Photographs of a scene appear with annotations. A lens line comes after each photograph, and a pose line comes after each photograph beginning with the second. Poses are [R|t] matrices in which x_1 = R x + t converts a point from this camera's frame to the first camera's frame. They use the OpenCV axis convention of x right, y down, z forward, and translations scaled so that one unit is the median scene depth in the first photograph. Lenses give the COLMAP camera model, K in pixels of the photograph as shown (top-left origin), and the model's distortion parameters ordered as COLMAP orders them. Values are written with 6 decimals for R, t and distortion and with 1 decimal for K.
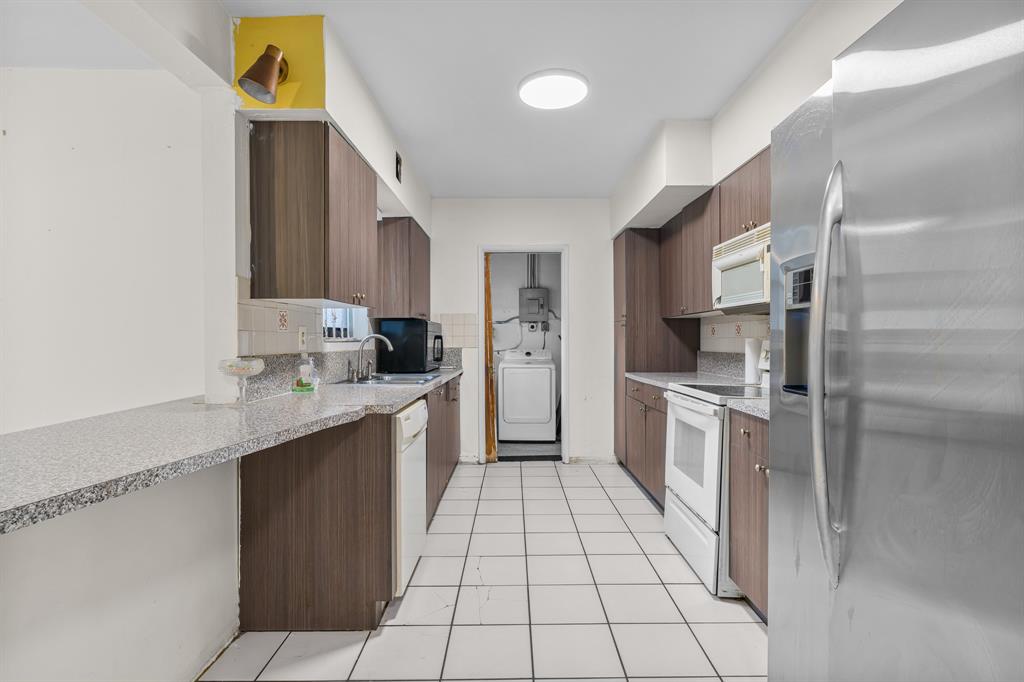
lens RADIAL K [[501.1, 0, 512.0], [0, 501.1, 341.0], [0, 0, 1]] dist [-0.001542, 0.000012]
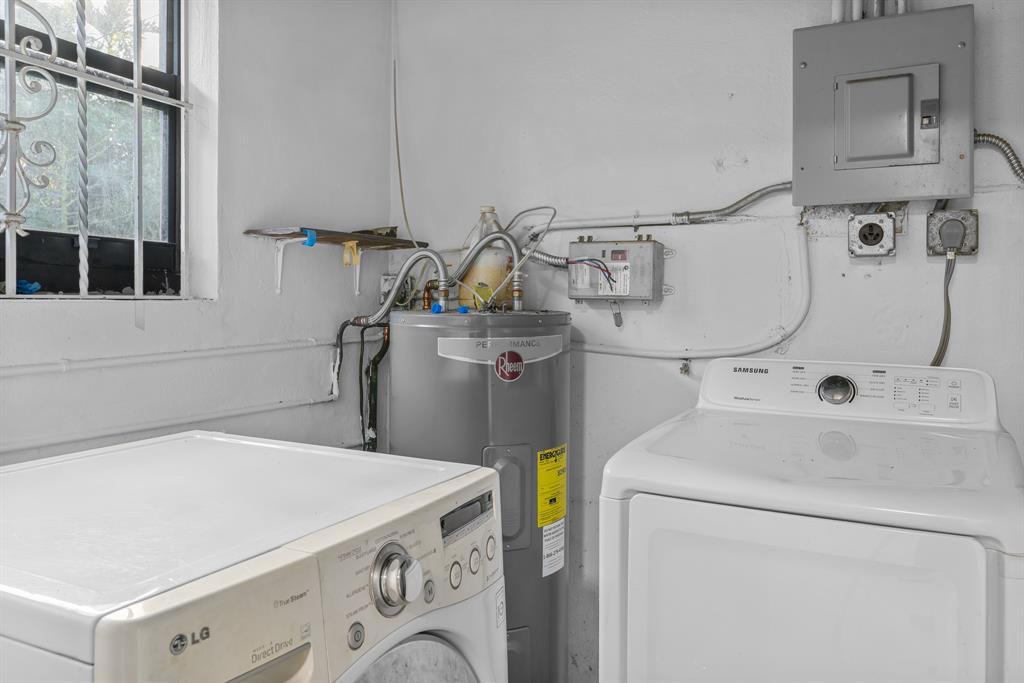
lens RADIAL K [[756.3, 0, 512.2], [0, 756.3, 305.6], [0, 0, 1]] dist [-0.003095, -0.001074]
pose [[0.893728, 0.010716, -0.448482, 0.047389], [-0.010520, 0.999940, 0.002928, -0.001938], [0.448487, 0.002102, 0.893787, 0.695850]]
